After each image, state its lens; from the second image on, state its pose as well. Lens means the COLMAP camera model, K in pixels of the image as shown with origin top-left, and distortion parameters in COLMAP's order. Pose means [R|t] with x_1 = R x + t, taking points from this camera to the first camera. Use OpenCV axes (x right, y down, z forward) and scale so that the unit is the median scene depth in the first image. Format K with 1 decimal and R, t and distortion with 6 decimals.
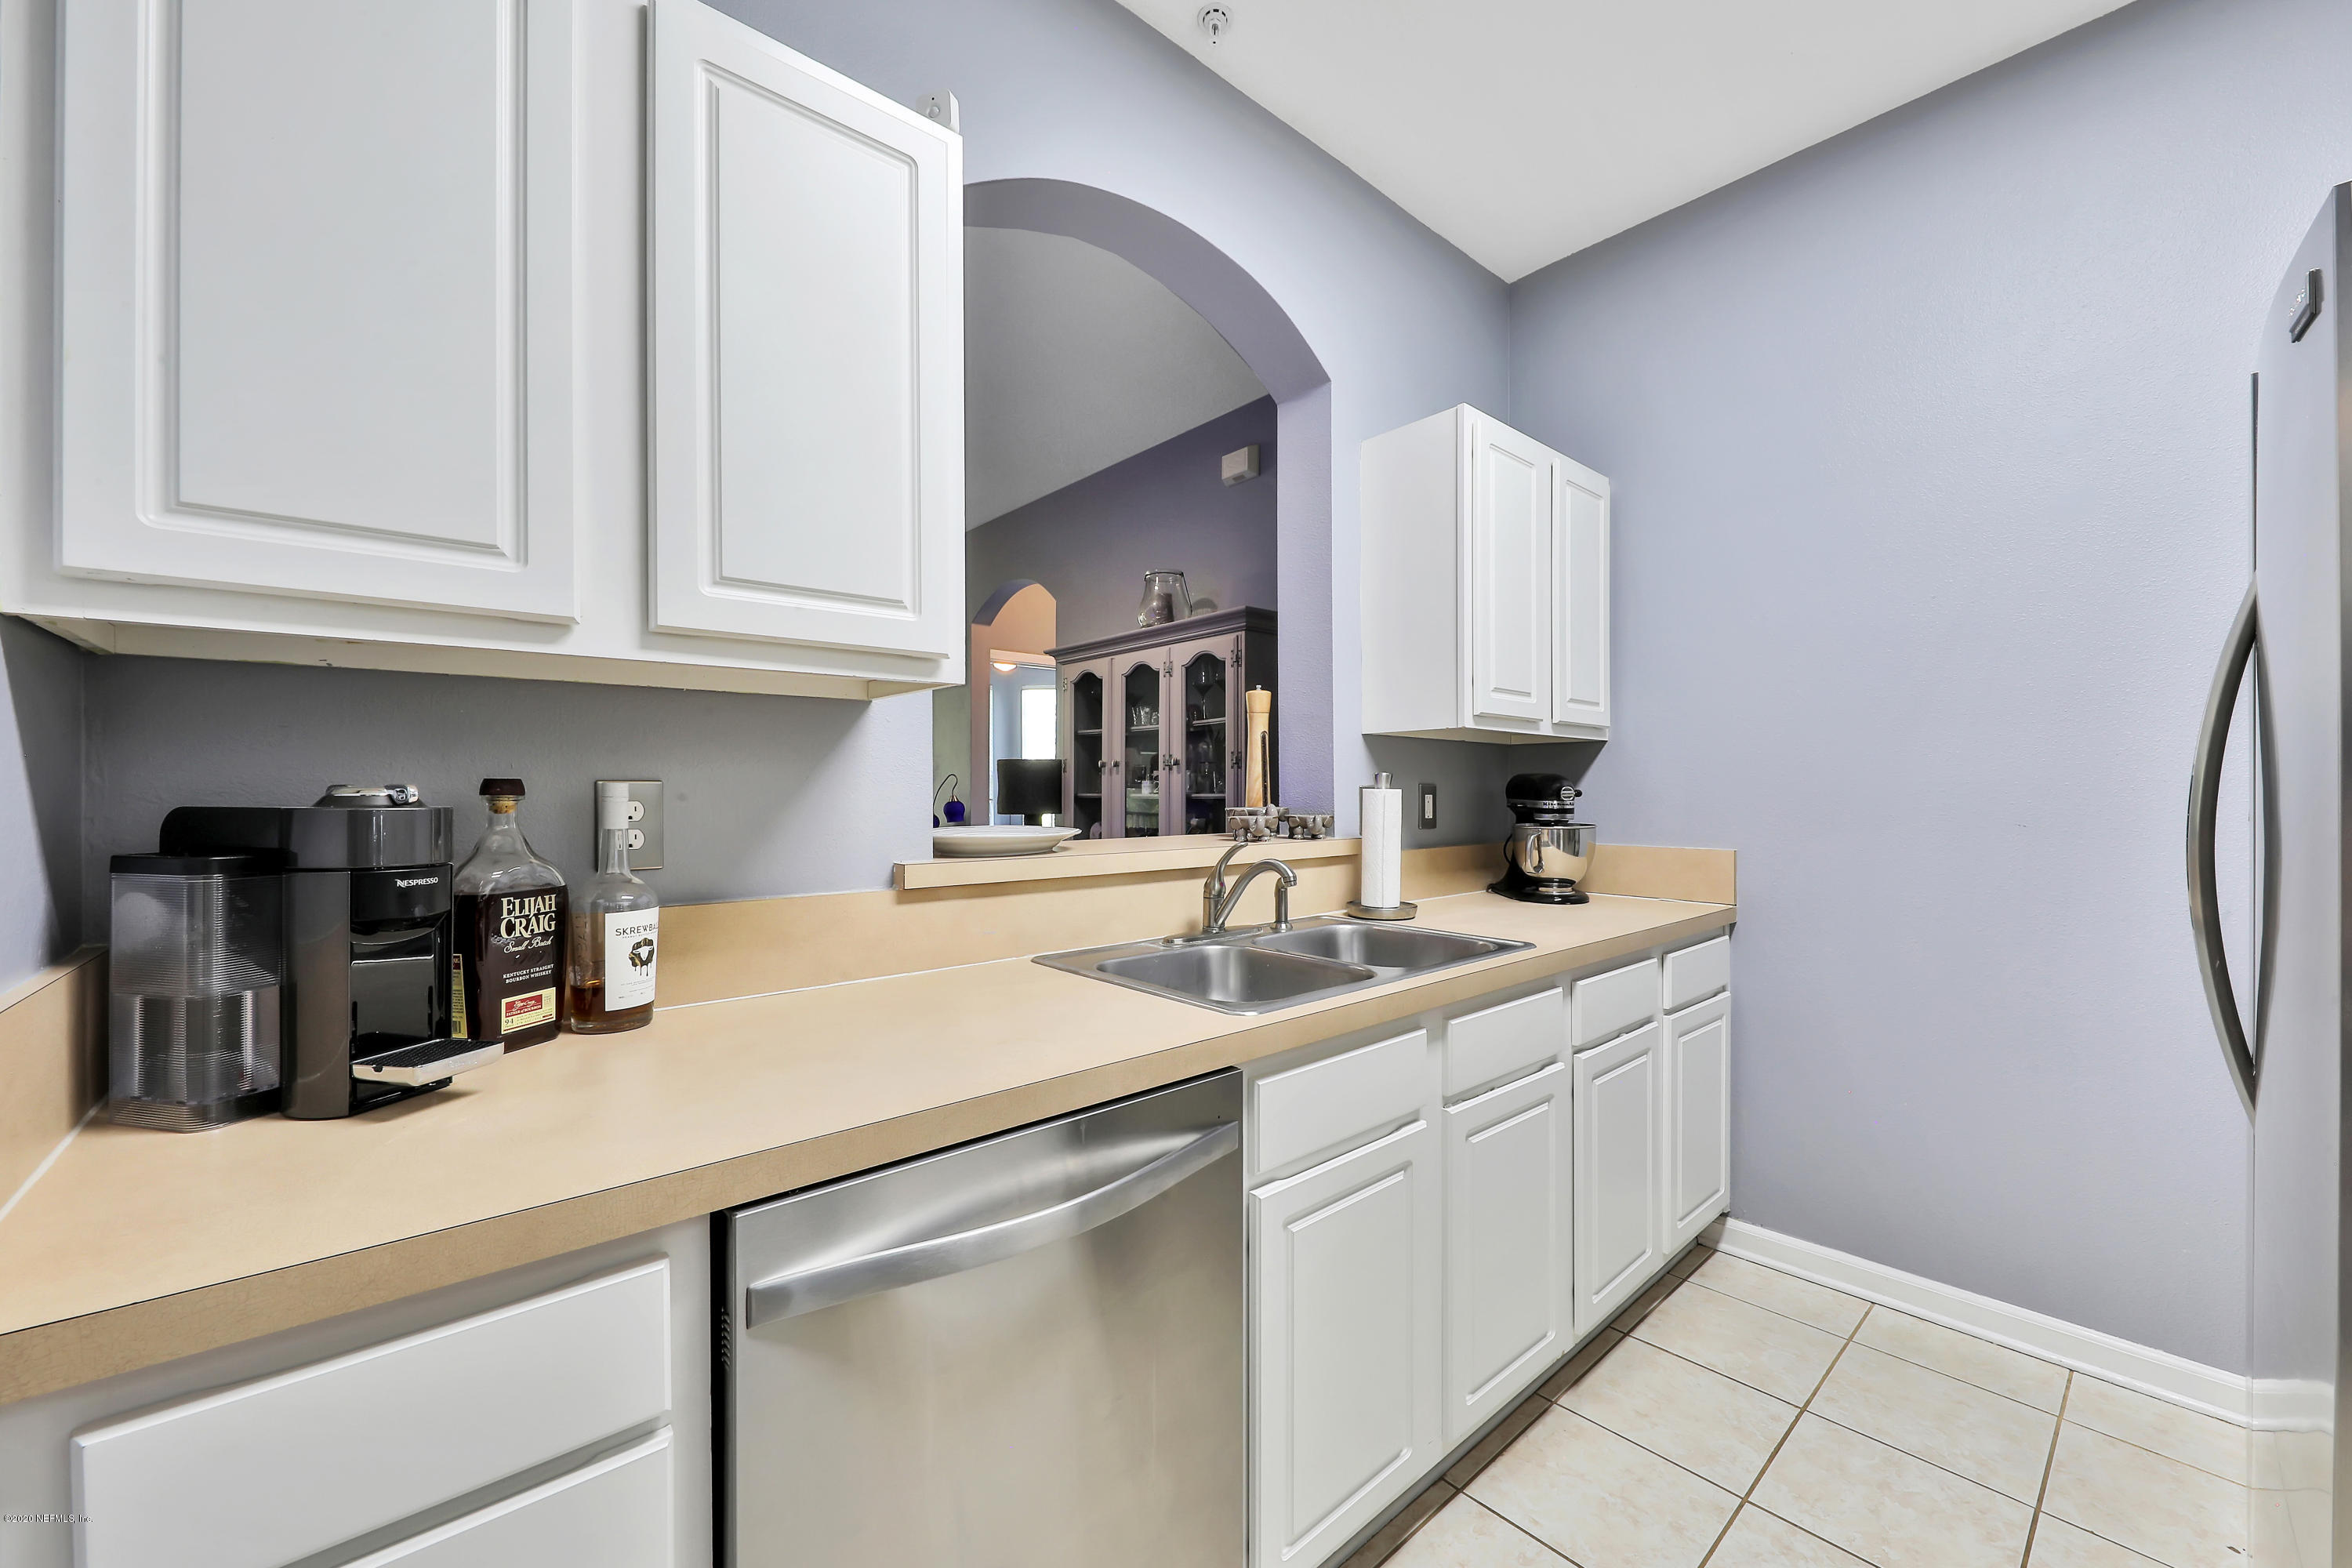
lens RADIAL K [[922.8, 0, 1190.9], [0, 922.8, 782.3], [0, 0, 1]] dist [-0.006276, -0.000763]
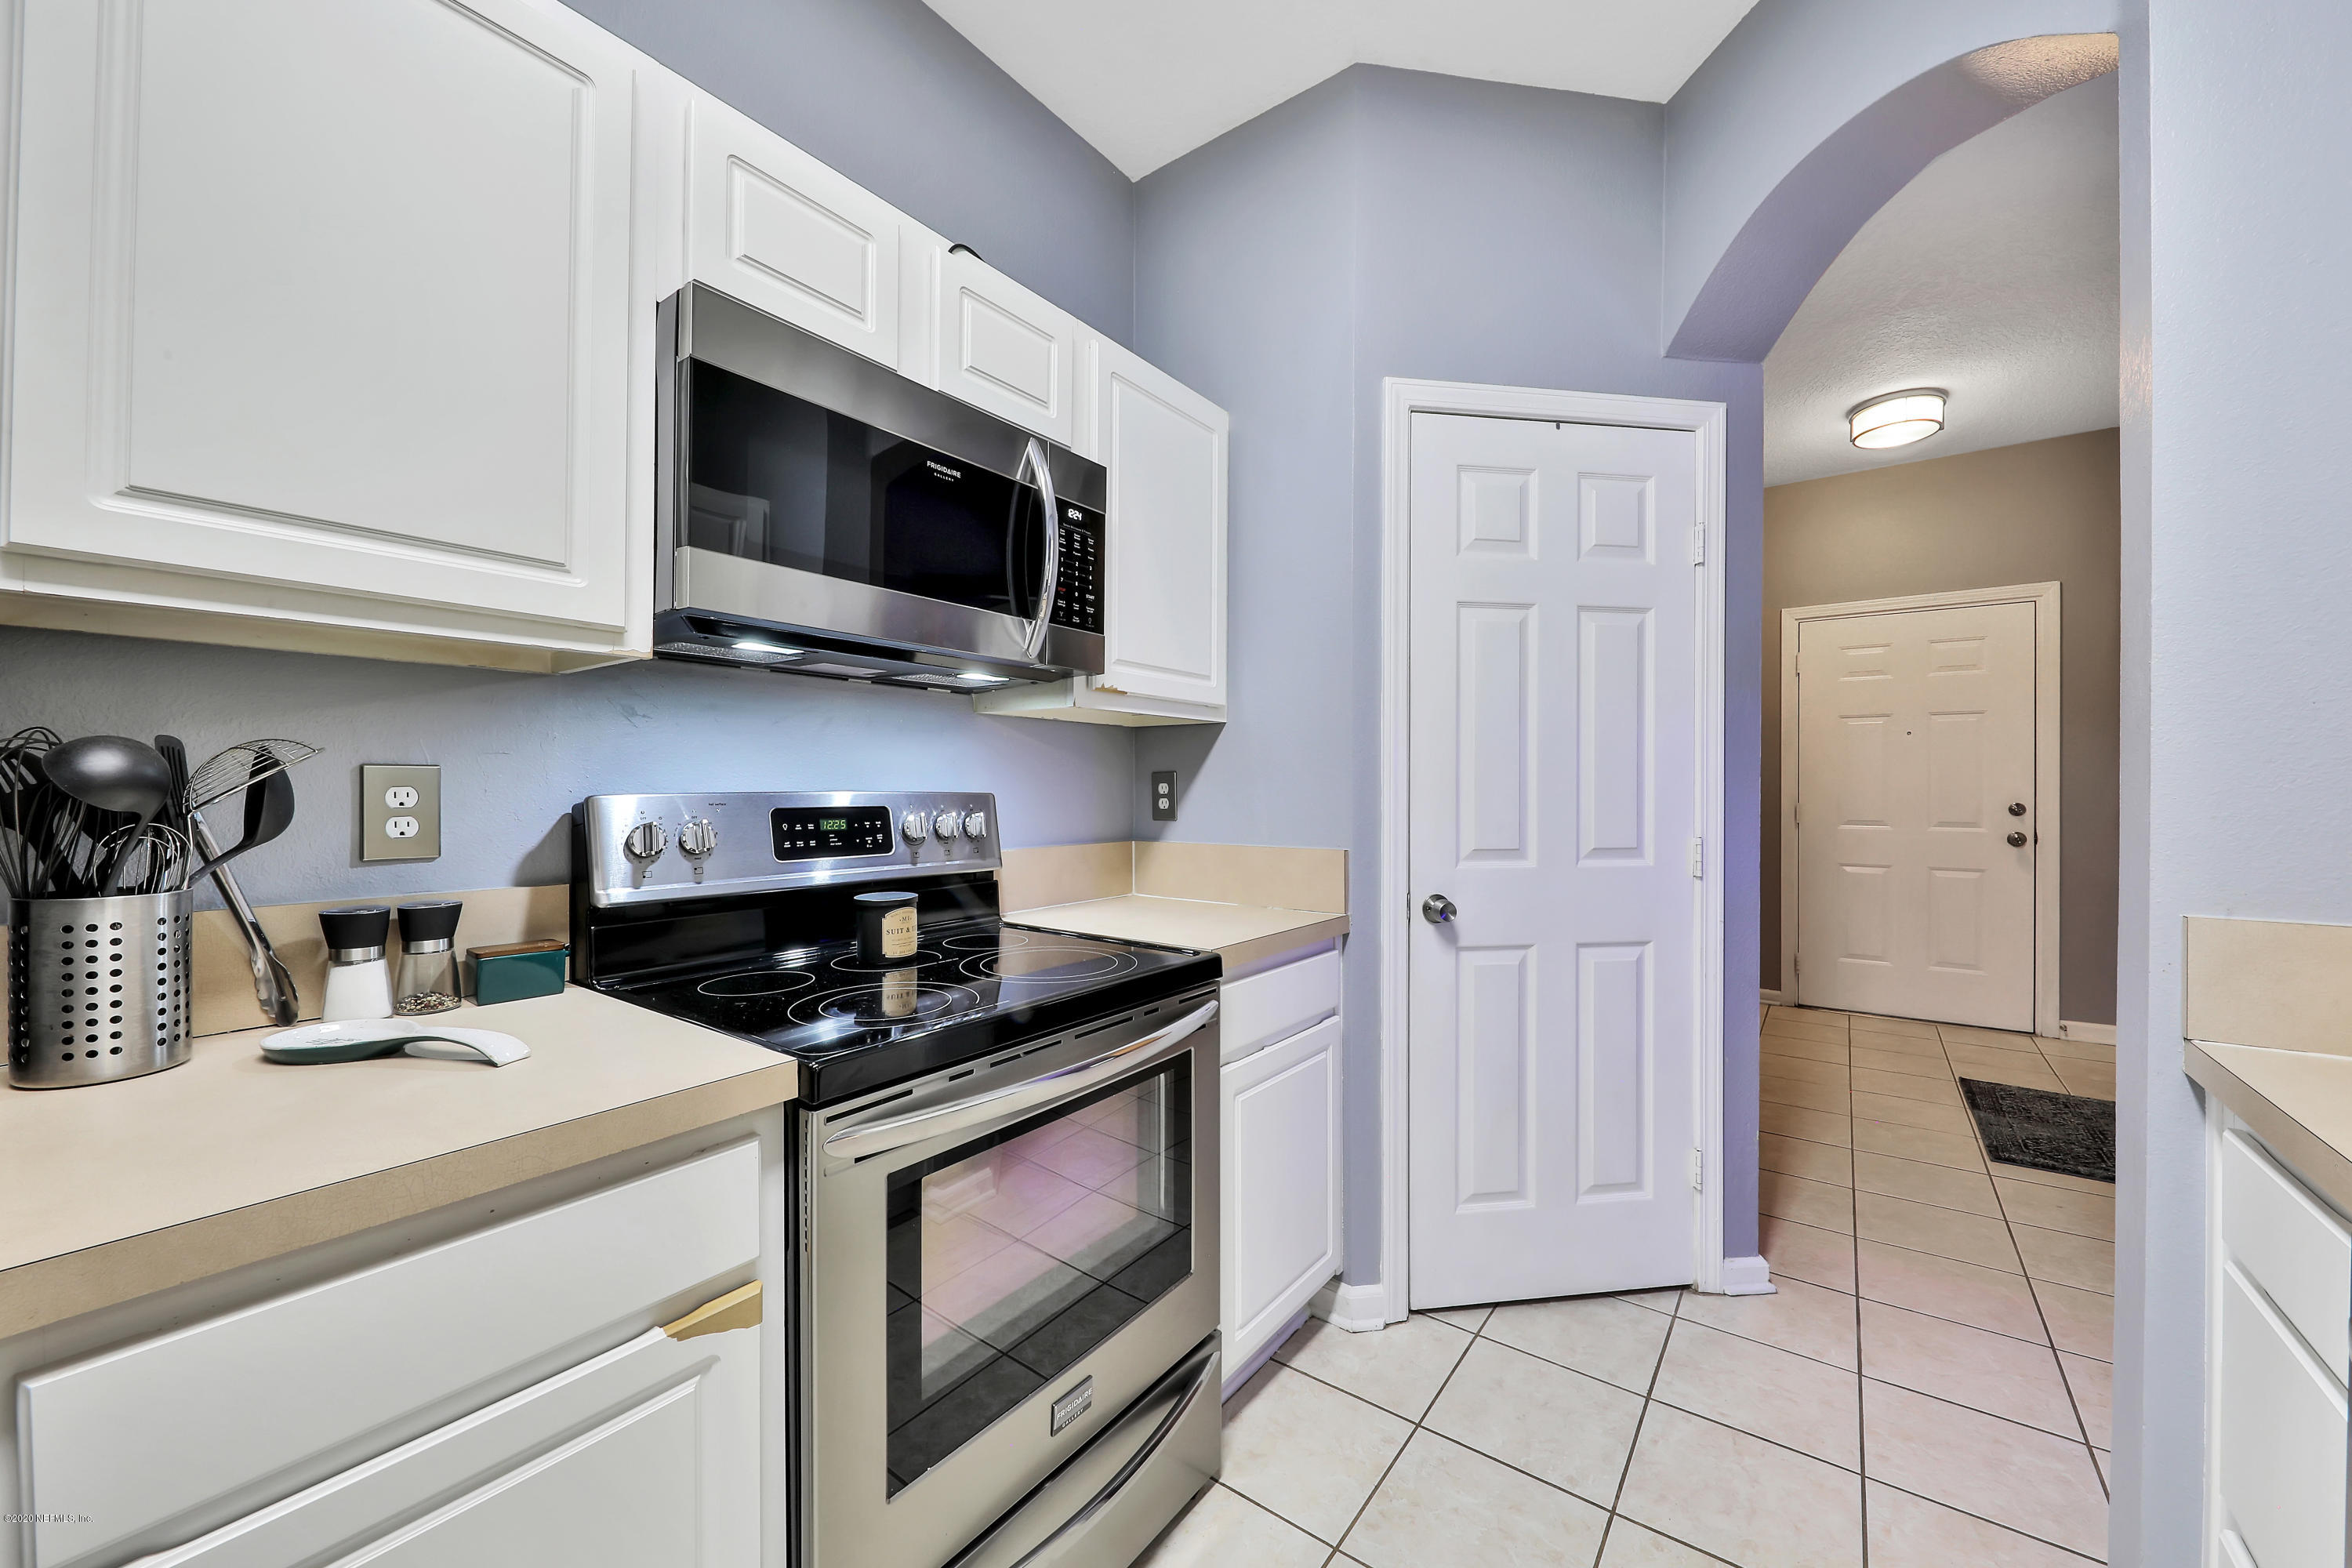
lens RADIAL K [[836.5, 0, 1162.9], [0, 836.5, 784.2], [0, 0, 1]] dist [-0.018381, -0.000115]
pose [[0.986532, 0.001689, 0.163559, 0.273598], [-0.004502, 0.999848, 0.016828, -0.000959], [-0.163505, -0.017338, 0.986390, 0.255600]]
